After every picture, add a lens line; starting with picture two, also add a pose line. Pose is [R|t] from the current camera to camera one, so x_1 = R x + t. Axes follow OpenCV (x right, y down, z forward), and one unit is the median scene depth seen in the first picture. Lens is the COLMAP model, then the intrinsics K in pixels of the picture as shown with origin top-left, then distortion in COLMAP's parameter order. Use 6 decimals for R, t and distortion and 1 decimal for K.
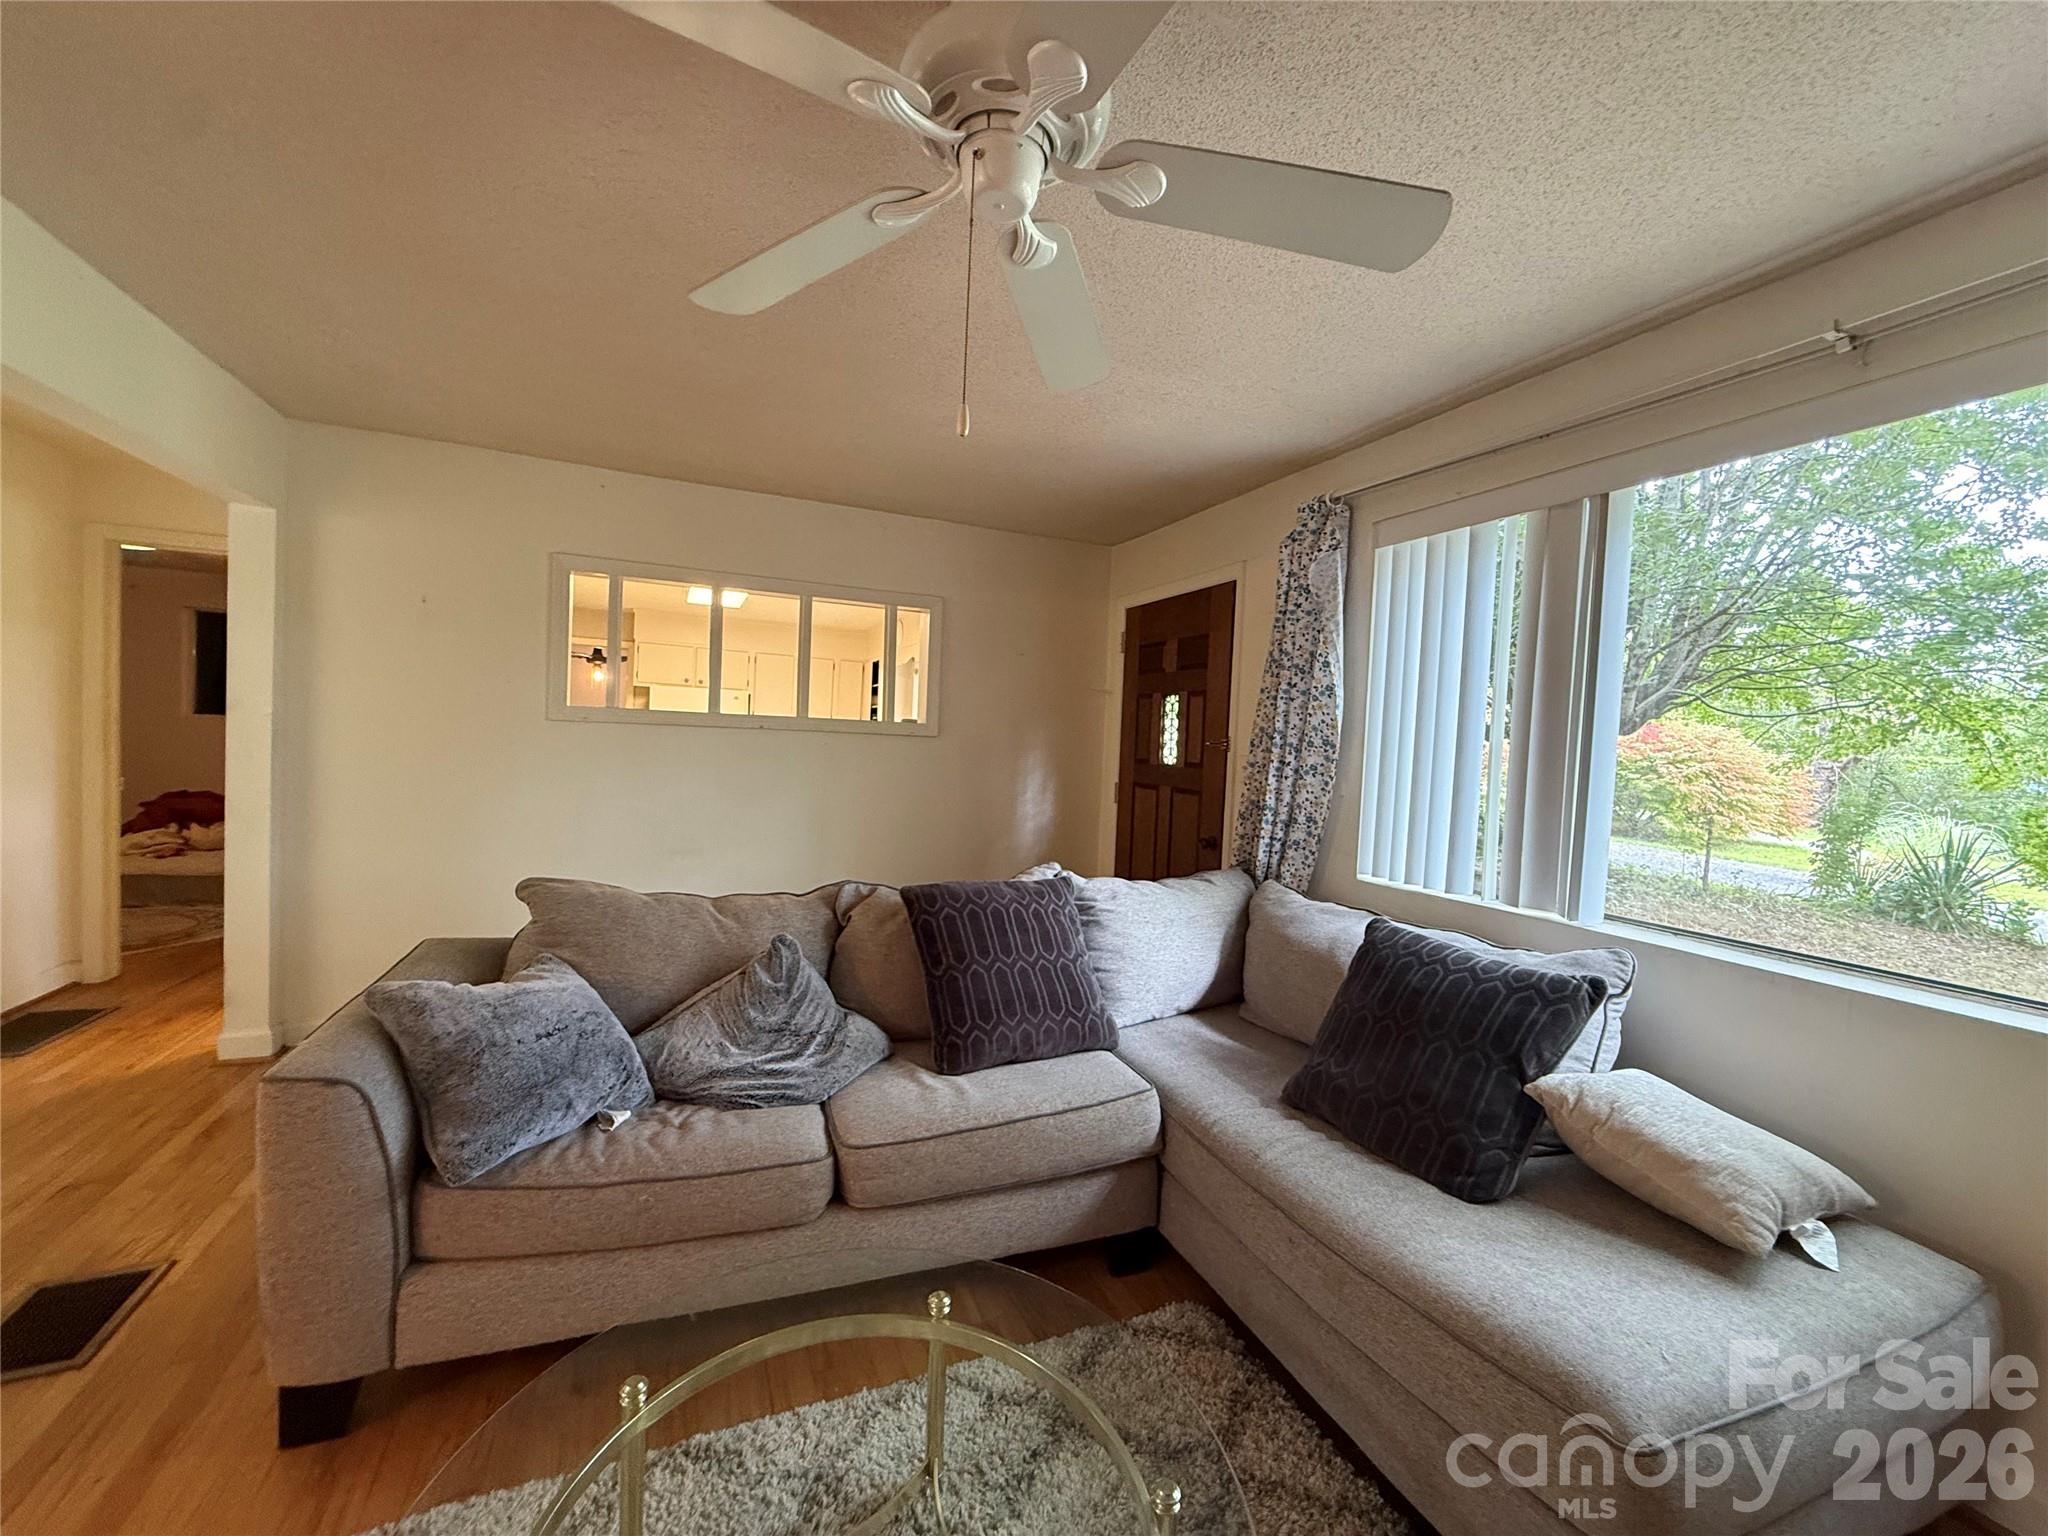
lens RADIAL K [[812.3, 0, 1023.0], [0, 812.3, 771.1], [0, 0, 1]] dist [-0.001306, 0.000457]
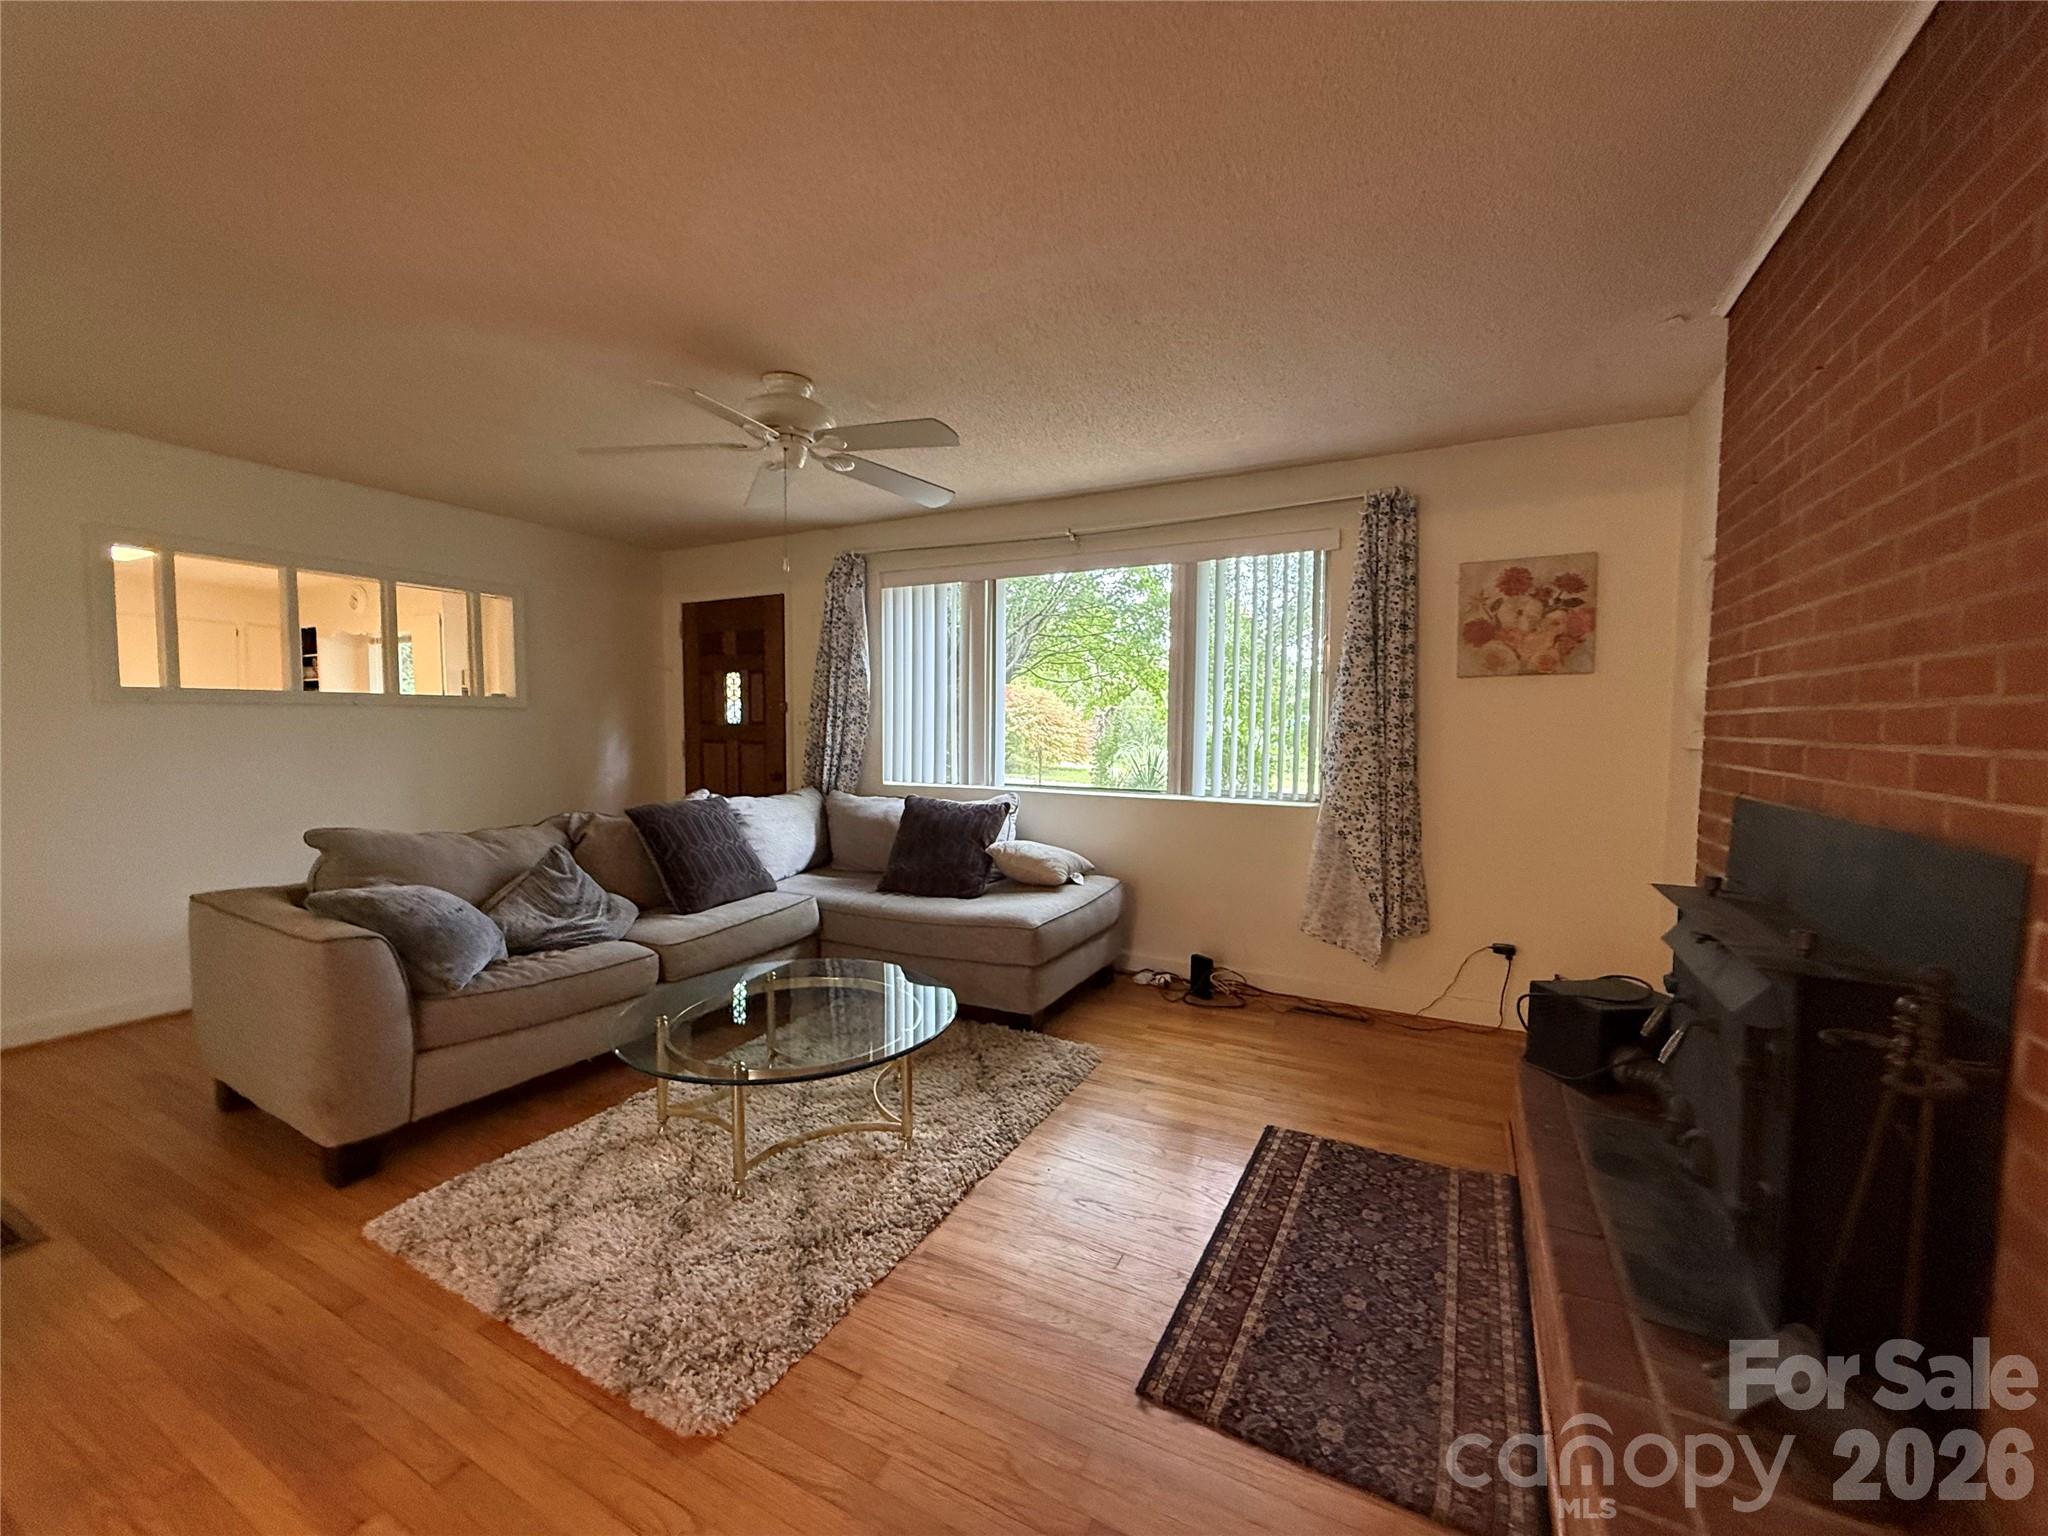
lens RADIAL K [[812.3, 0, 1023.0], [0, 812.3, 771.1], [0, 0, 1]] dist [-0.001306, 0.000457]
pose [[0.774121, -0.076941, 0.628344, -0.426563], [0.050778, 0.996935, 0.059515, 0.019994], [-0.630997, -0.014166, 0.775656, -0.497605]]
